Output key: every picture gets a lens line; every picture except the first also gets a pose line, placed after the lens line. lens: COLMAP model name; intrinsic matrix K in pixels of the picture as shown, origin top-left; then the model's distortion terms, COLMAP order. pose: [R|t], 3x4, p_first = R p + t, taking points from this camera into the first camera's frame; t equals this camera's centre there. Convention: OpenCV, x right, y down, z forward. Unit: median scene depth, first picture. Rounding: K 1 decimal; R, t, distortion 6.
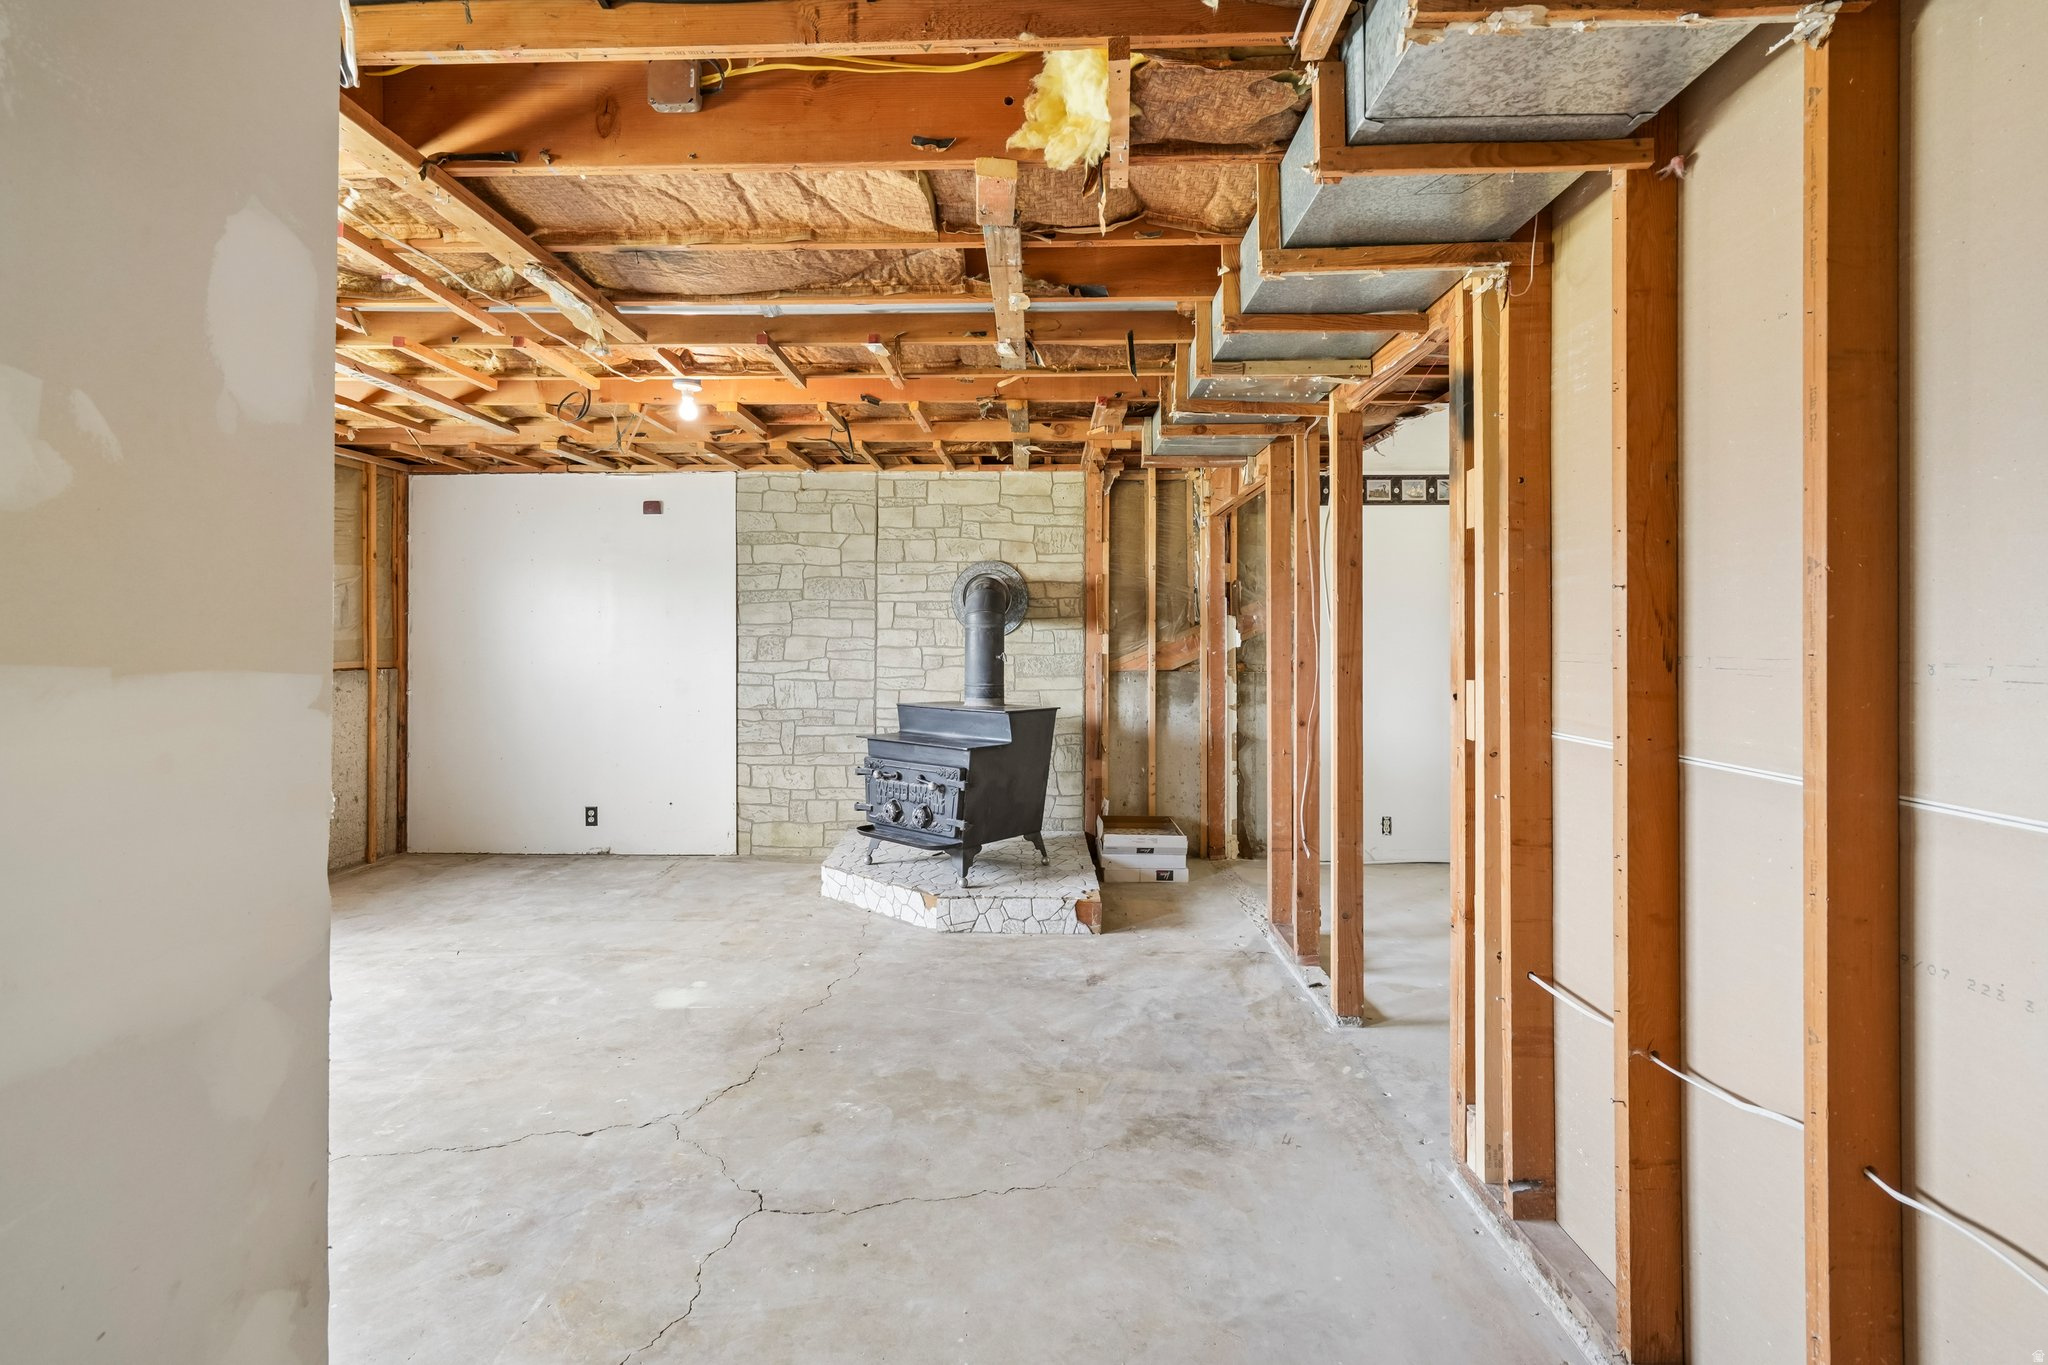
lens RADIAL K [[925.2, 0, 997.7], [0, 925.2, 643.2], [0, 0, 1]] dist [-0.005752, 0.004133]
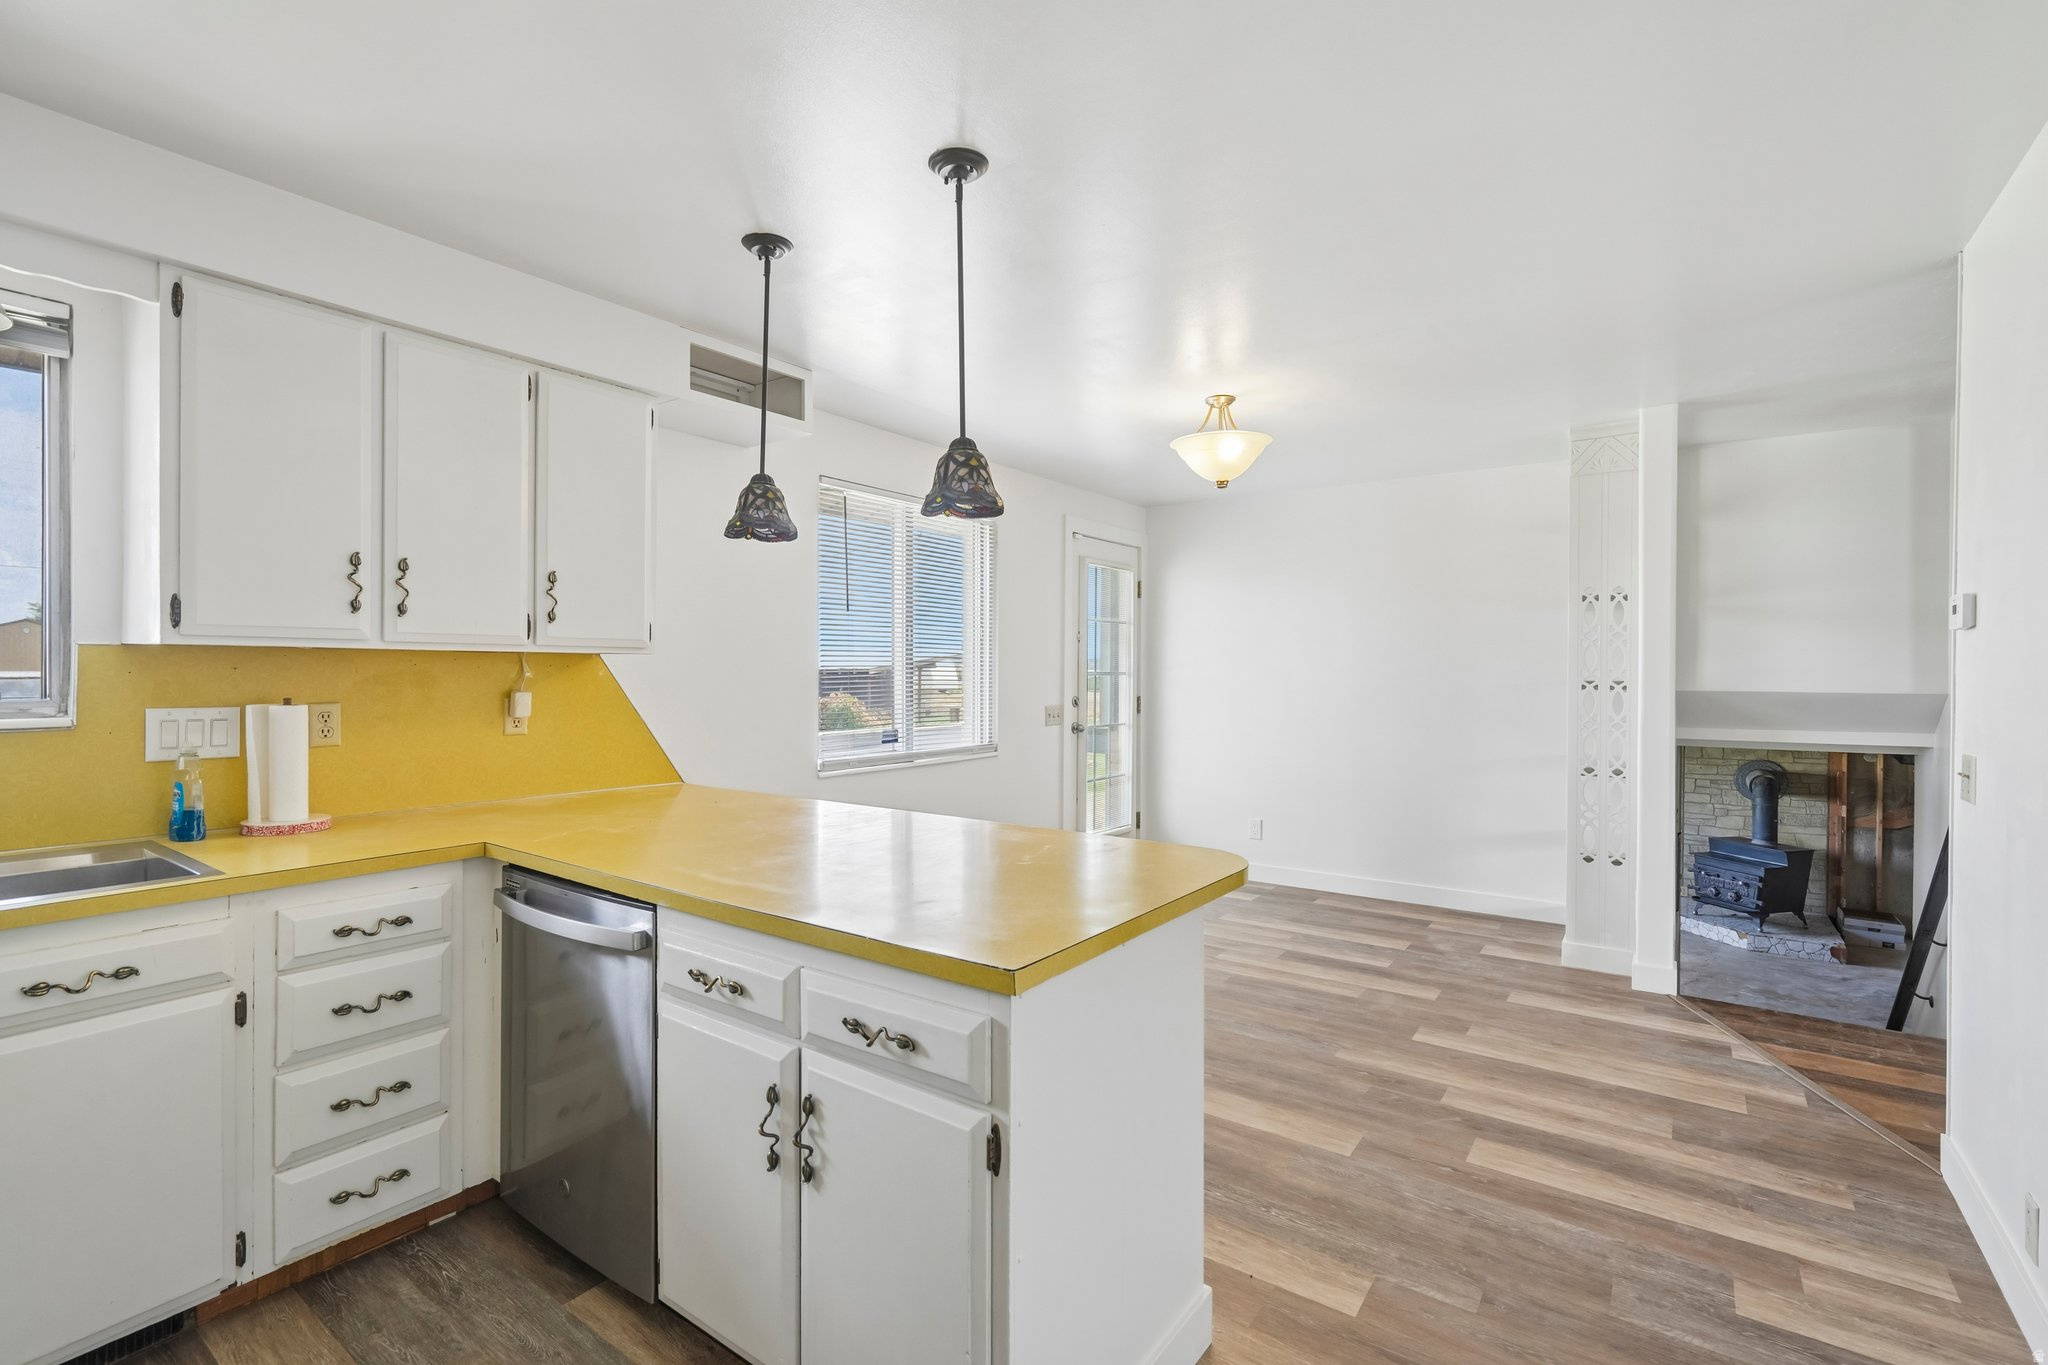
lens RADIAL K [[925.2, 0, 1013.2], [0, 925.2, 672.4], [0, 0, 1]] dist [-0.005752, 0.004133]
pose [[0.832213, 0.005671, -0.554427, -0.270471], [-0.004943, 0.999984, 0.002809, -0.308456], [0.554434, 0.000403, 0.832227, -1.598575]]
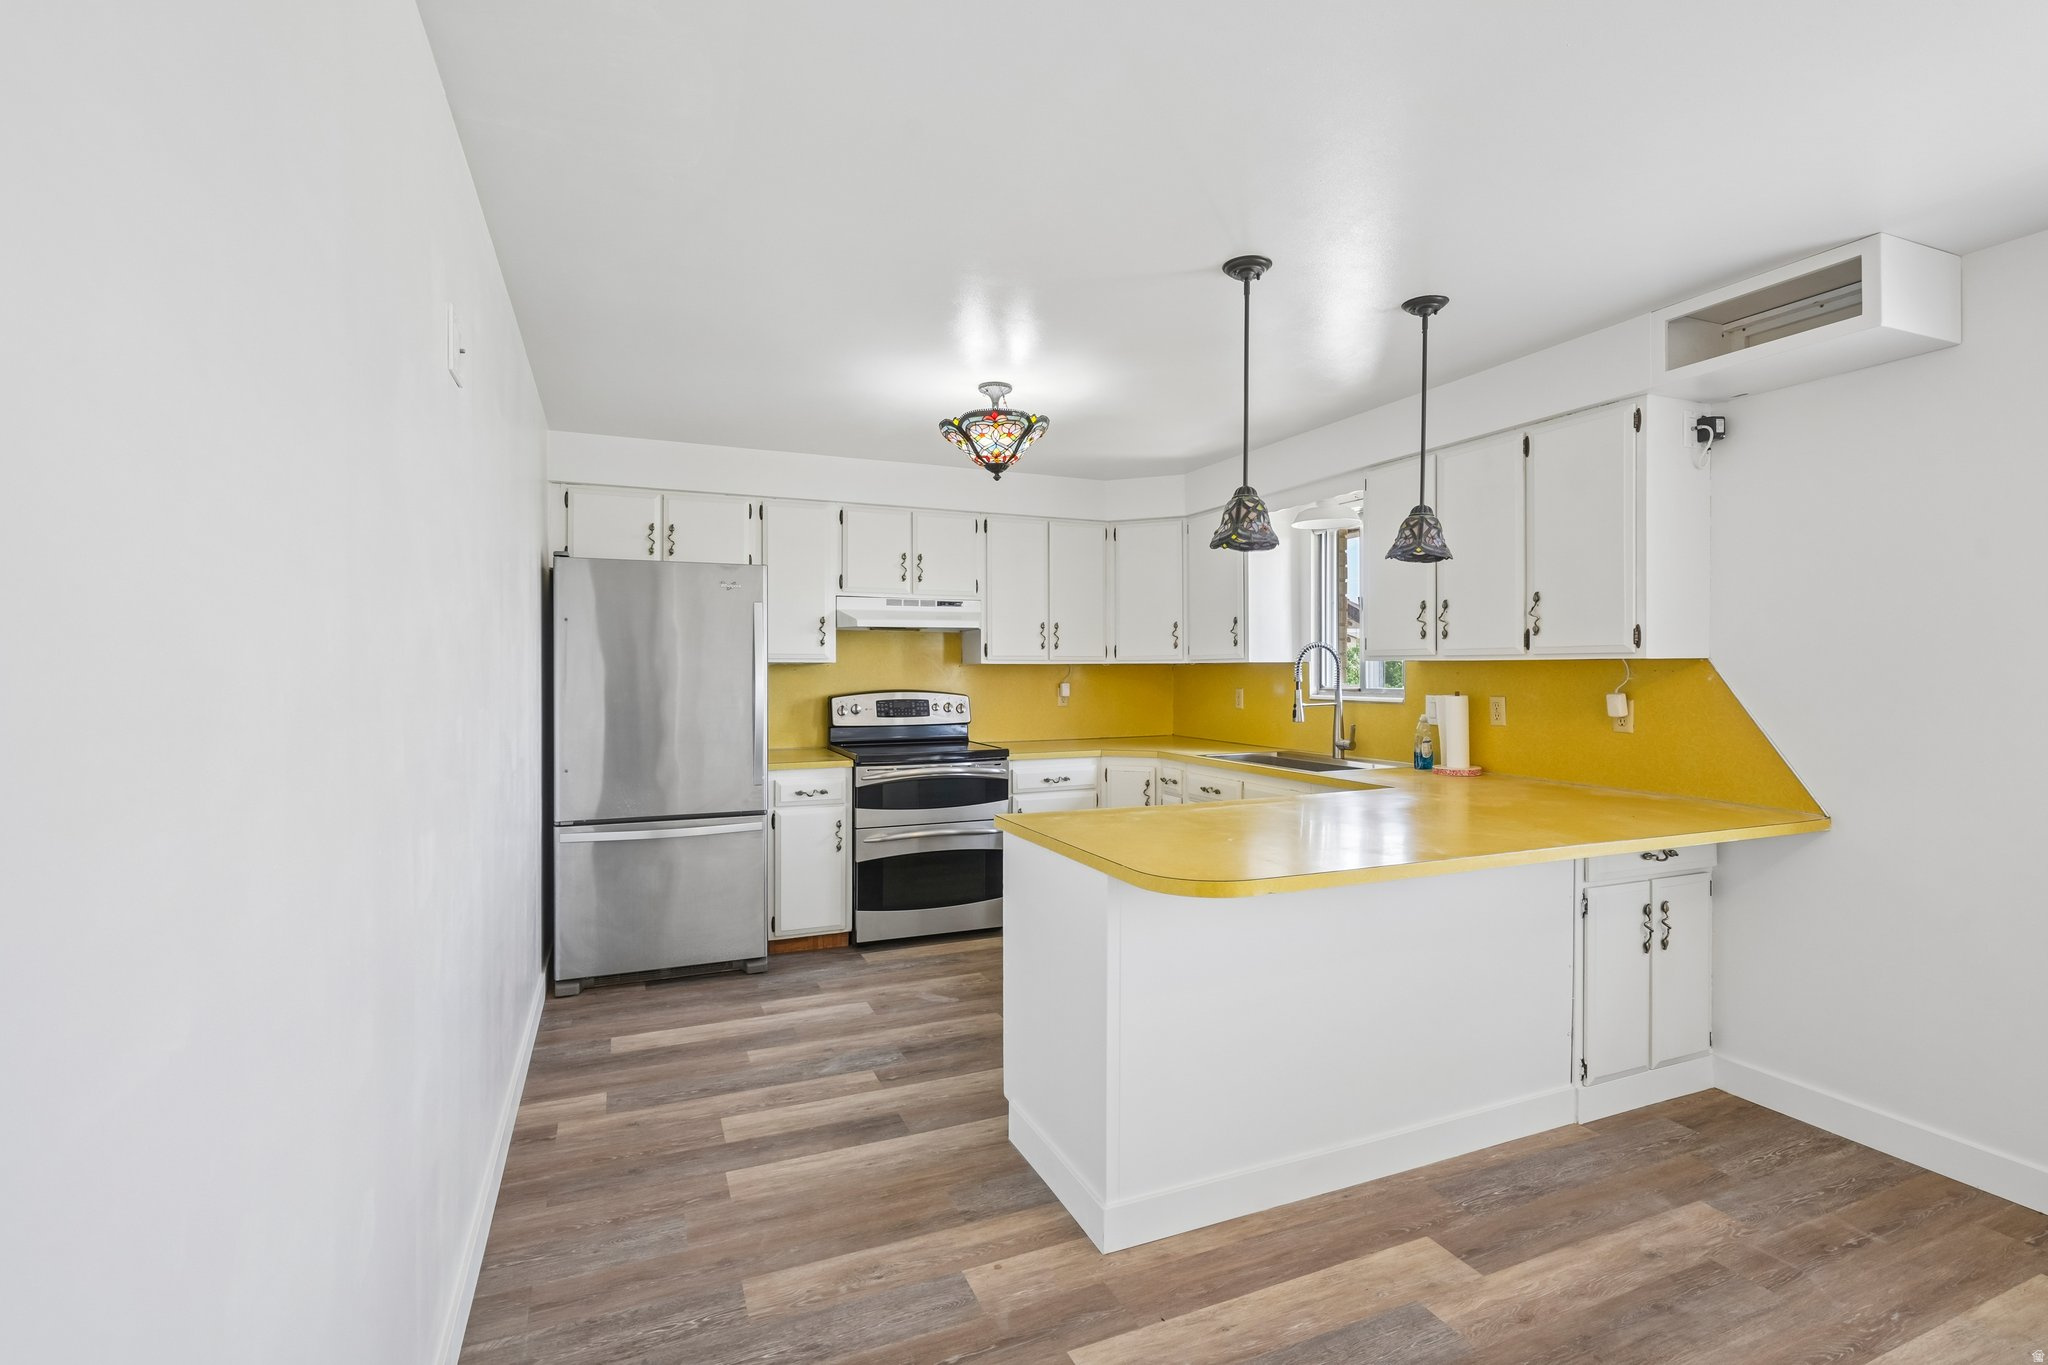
lens RADIAL K [[925.2, 0, 1027.7], [0, 925.2, 672.9], [0, 0, 1]] dist [-0.005752, 0.004133]
pose [[-0.899653, 0.001426, -0.436604, -0.180679], [0.000008, 0.999995, 0.003250, -0.310050], [0.436607, 0.002920, -0.899648, -0.789114]]
